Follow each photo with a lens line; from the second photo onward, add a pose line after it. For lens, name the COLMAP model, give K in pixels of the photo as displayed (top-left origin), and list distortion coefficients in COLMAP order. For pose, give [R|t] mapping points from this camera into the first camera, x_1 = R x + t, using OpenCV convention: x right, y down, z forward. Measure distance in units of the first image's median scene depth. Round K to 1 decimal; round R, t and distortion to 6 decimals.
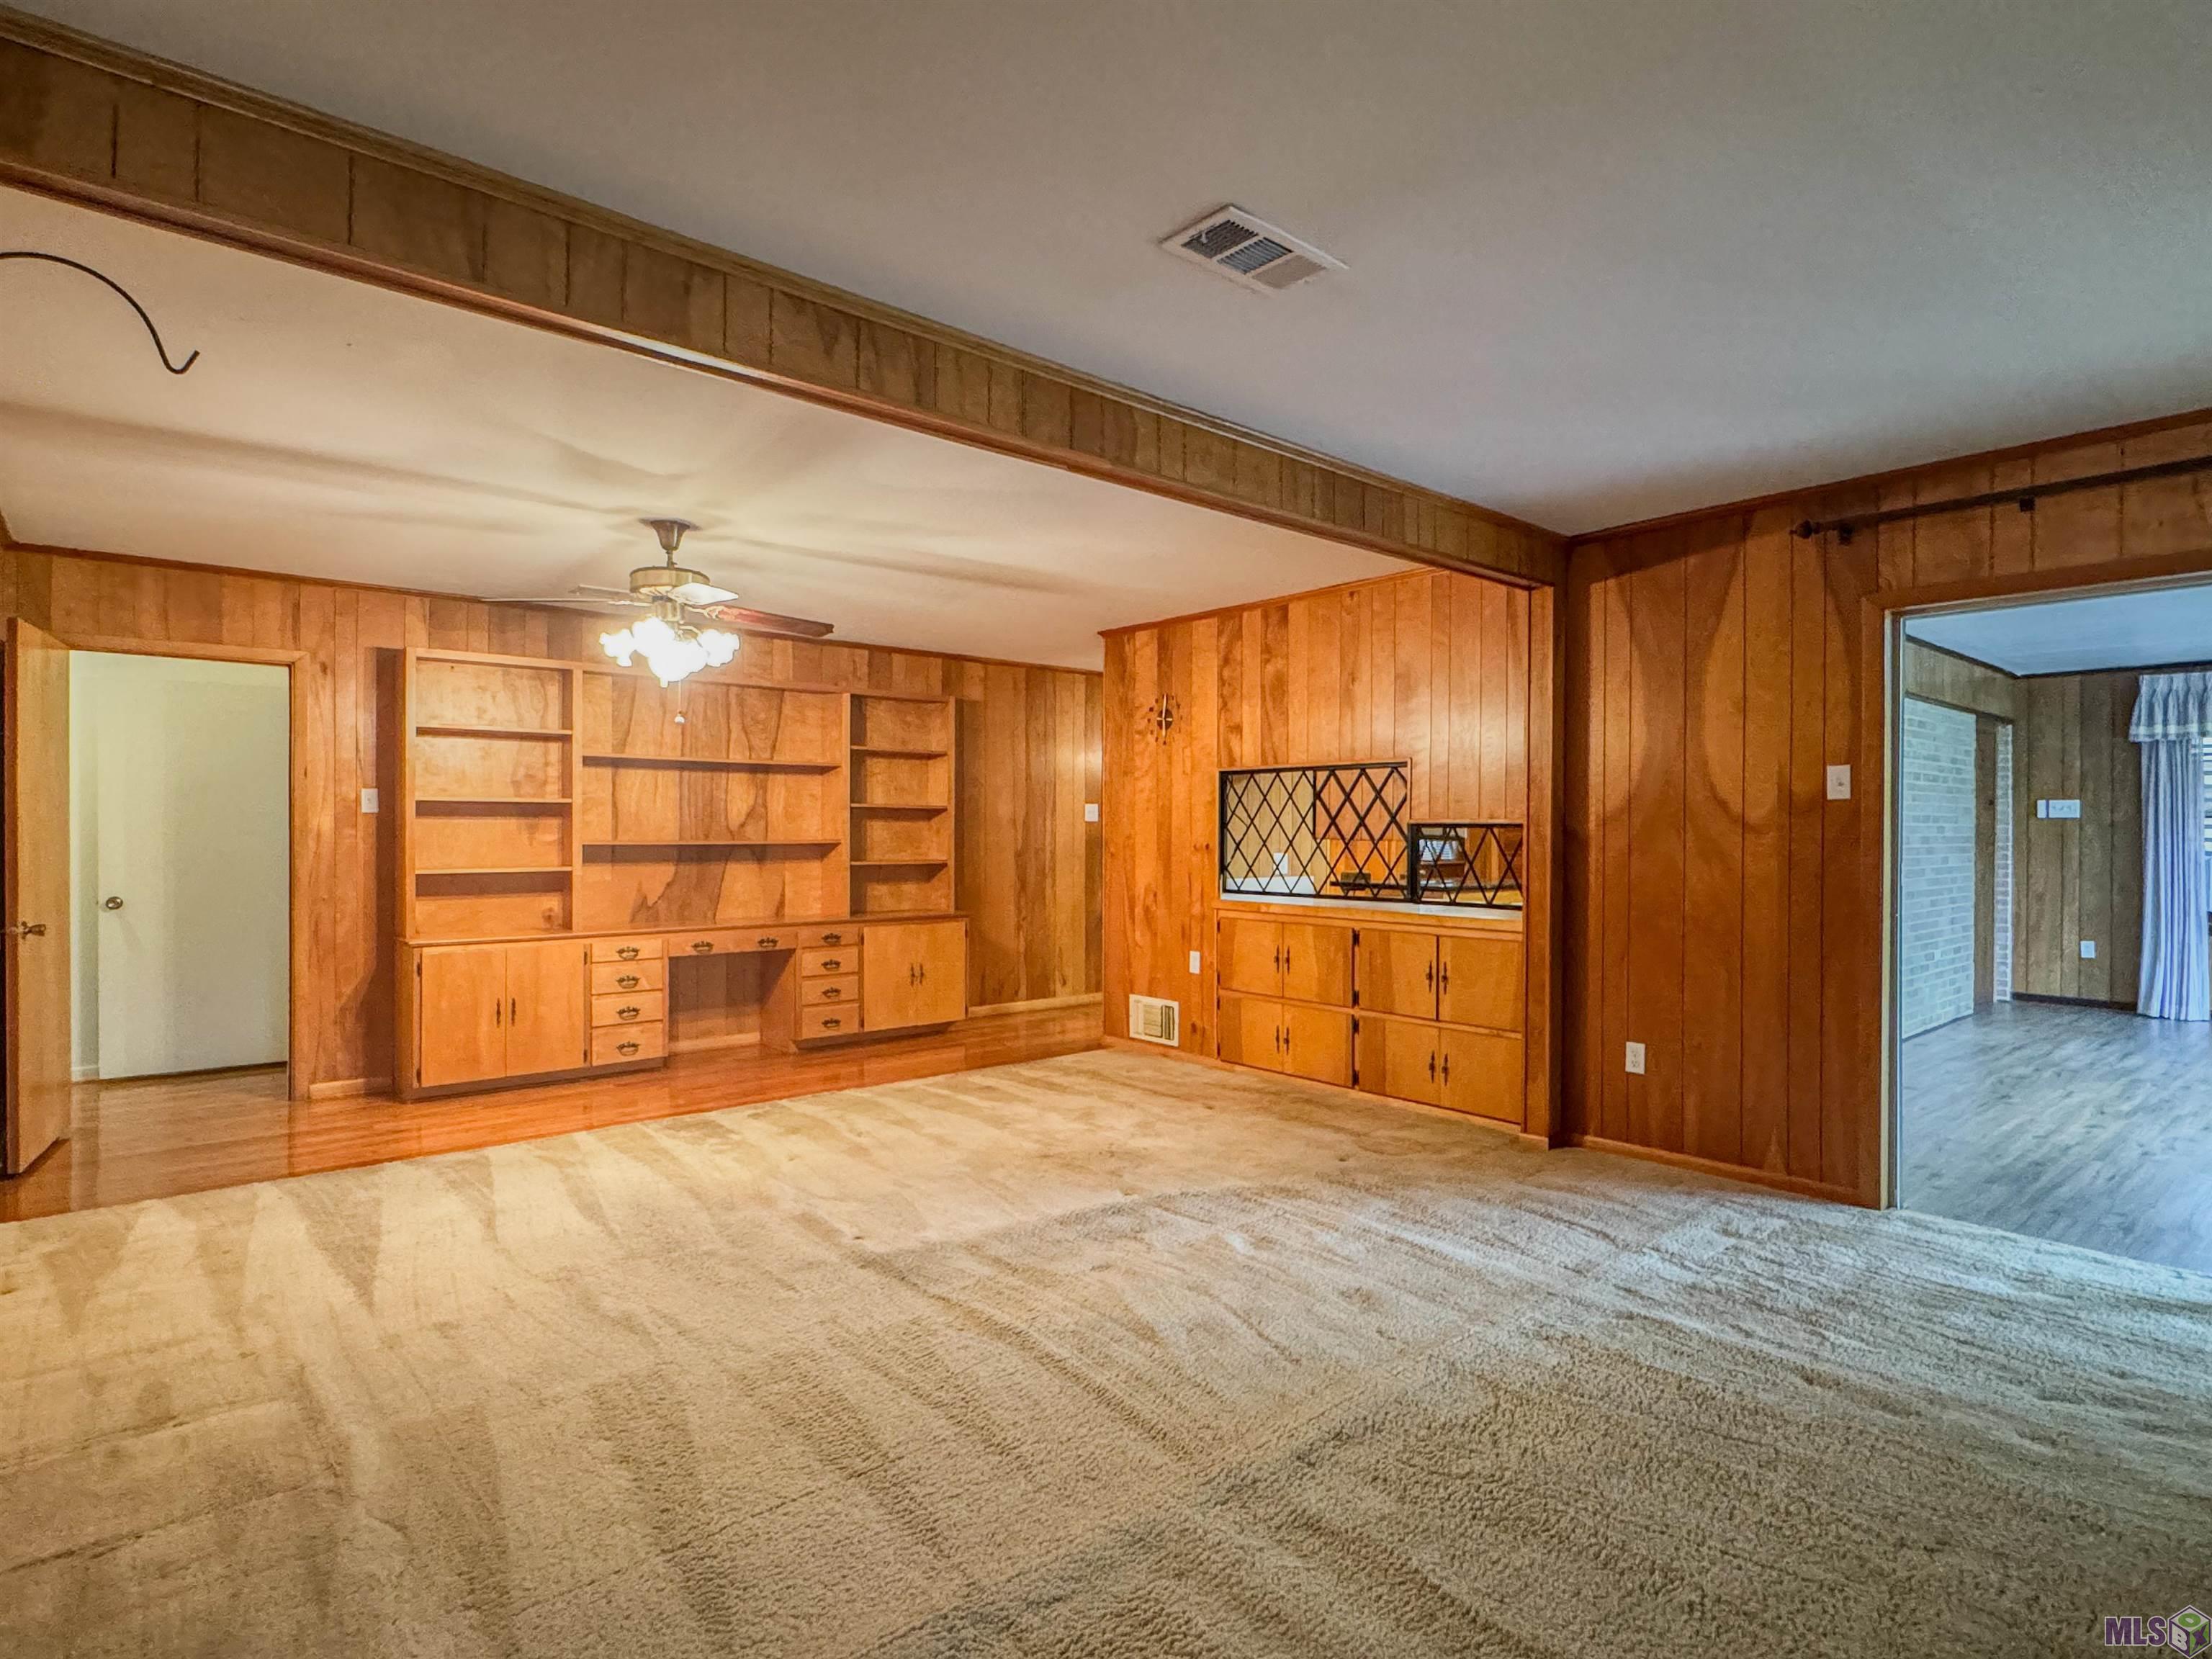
lens RADIAL K [[1162.7, 0, 1112.3], [0, 1162.7, 833.5], [0, 0, 1]] dist [-0.000553, -0.000385]
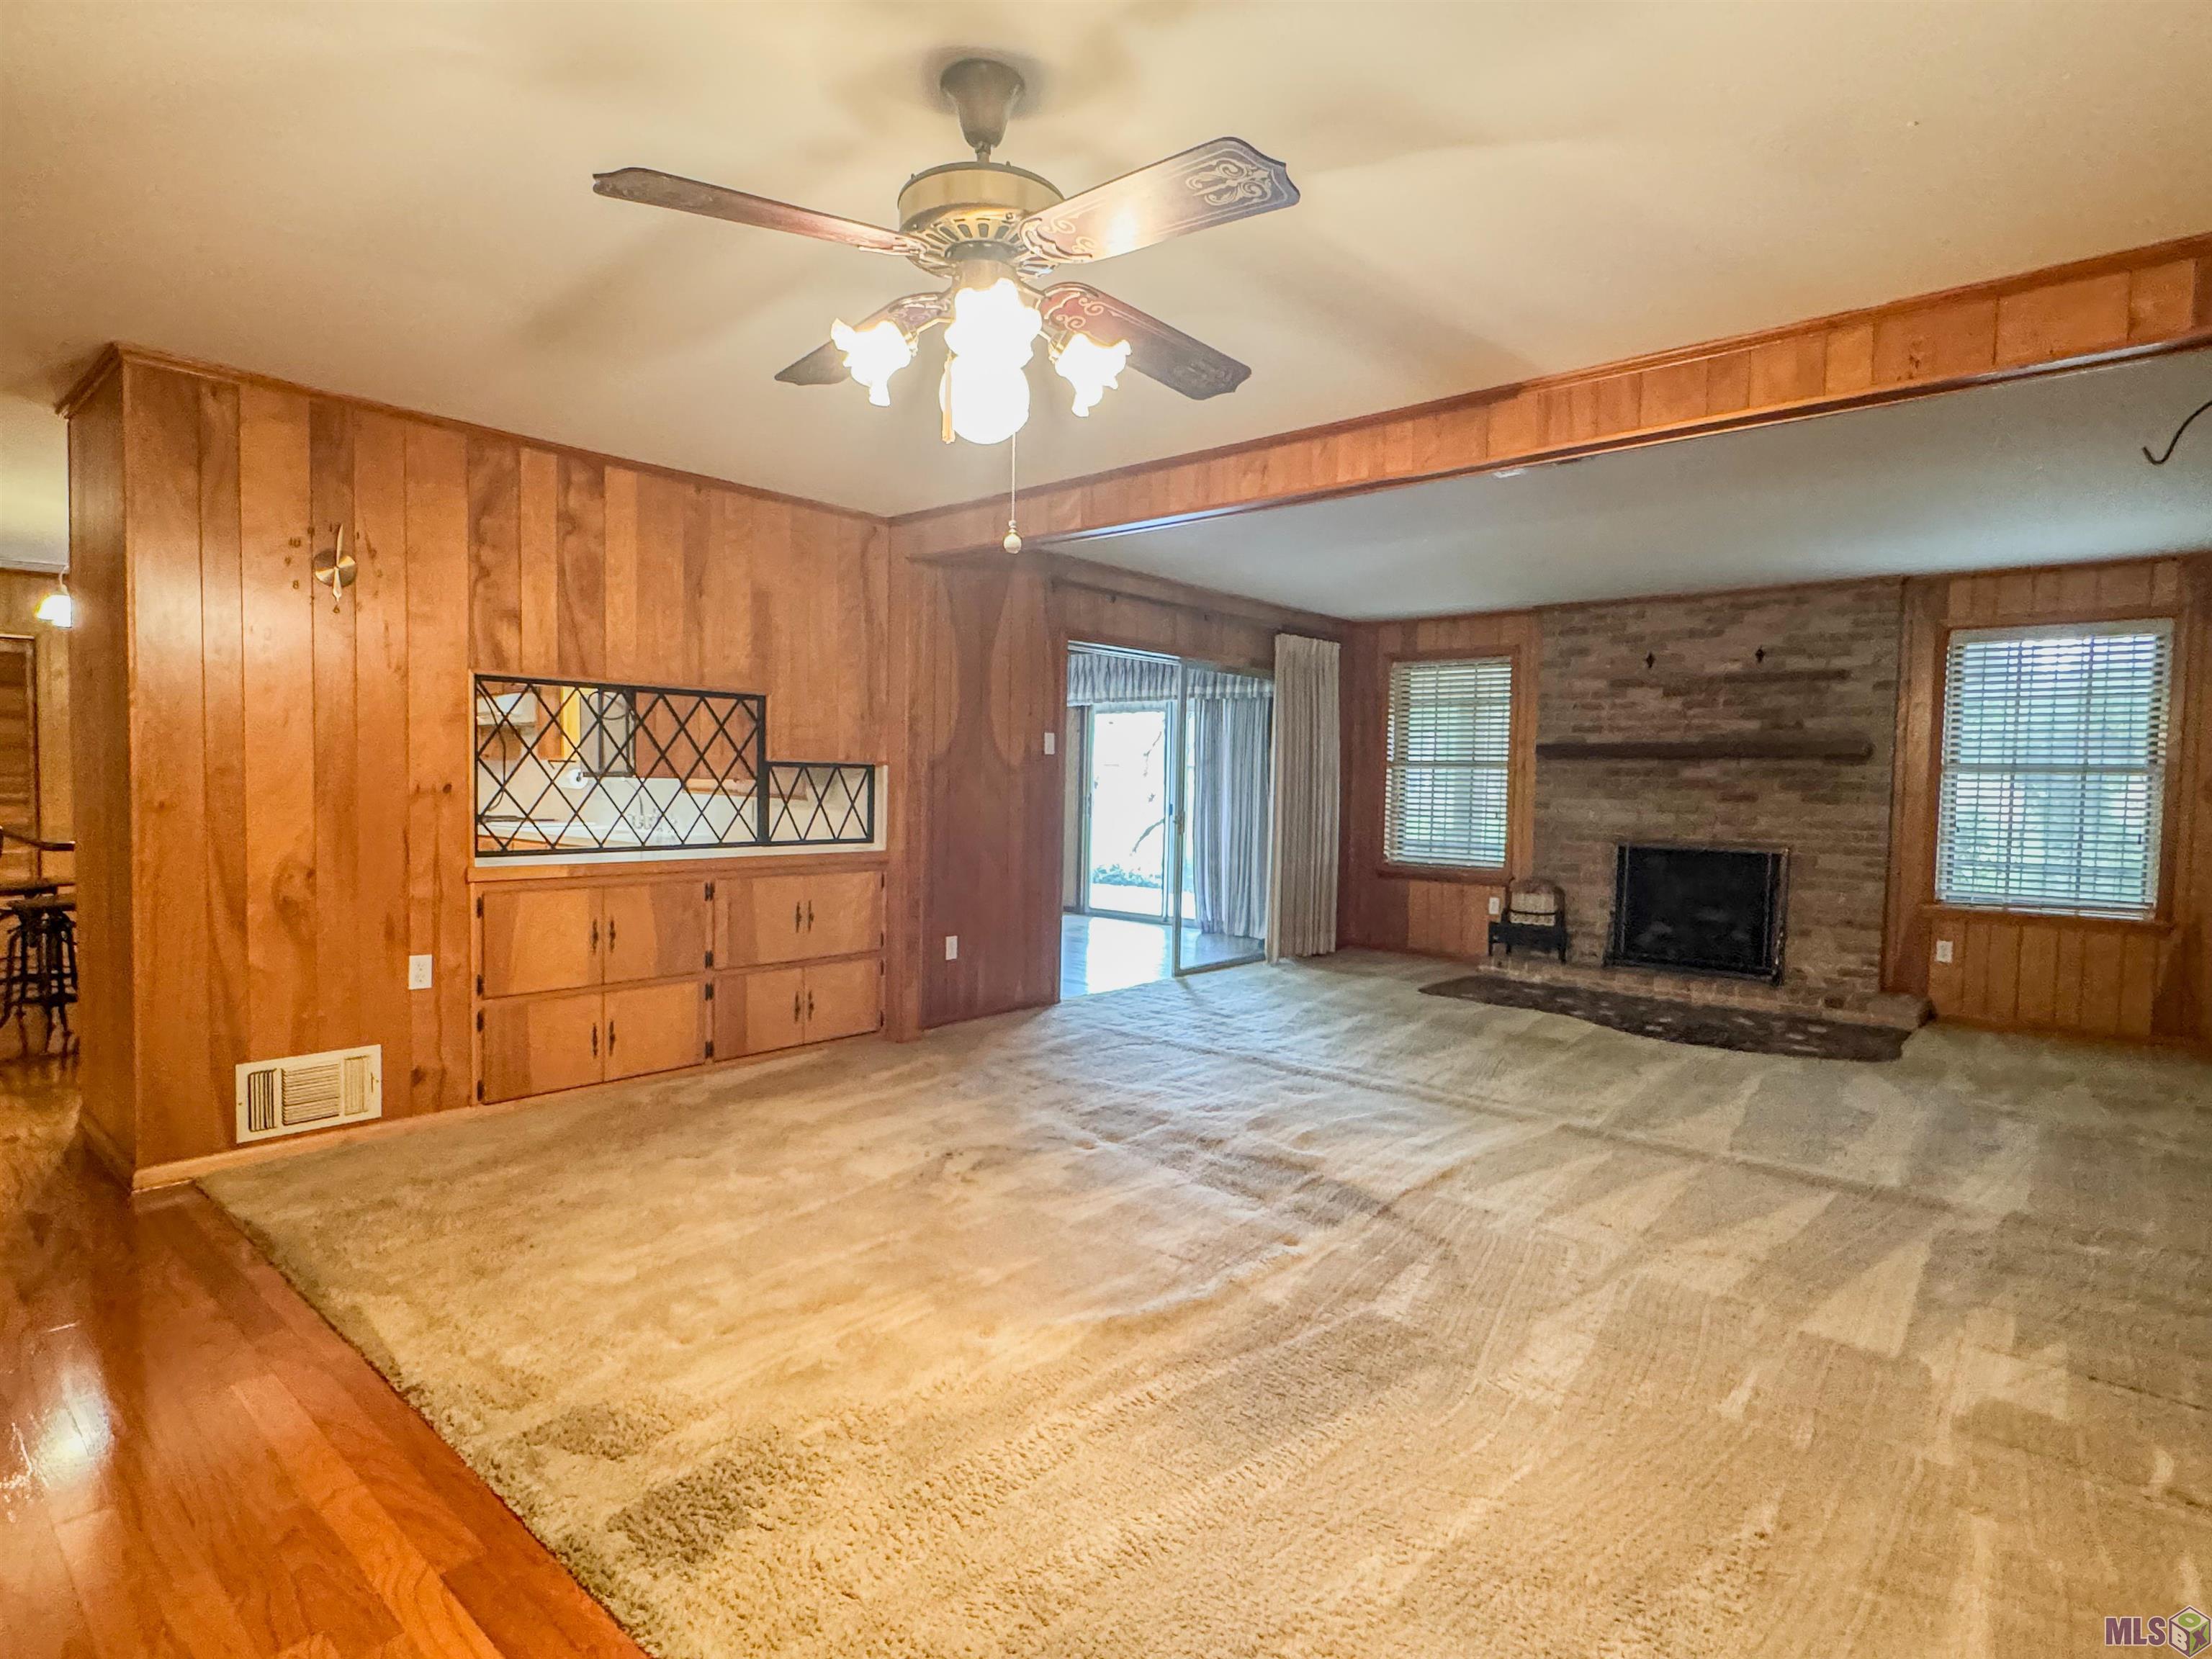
lens RADIAL K [[1162.7, 0, 1109.6], [0, 1162.7, 828.0], [0, 0, 1]] dist [-0.000553, -0.000385]
pose [[-0.147090, -0.047002, 0.988006, -0.653197], [-0.015095, 0.998861, 0.045271, -0.001470], [-0.989008, -0.008255, -0.147632, 0.784667]]
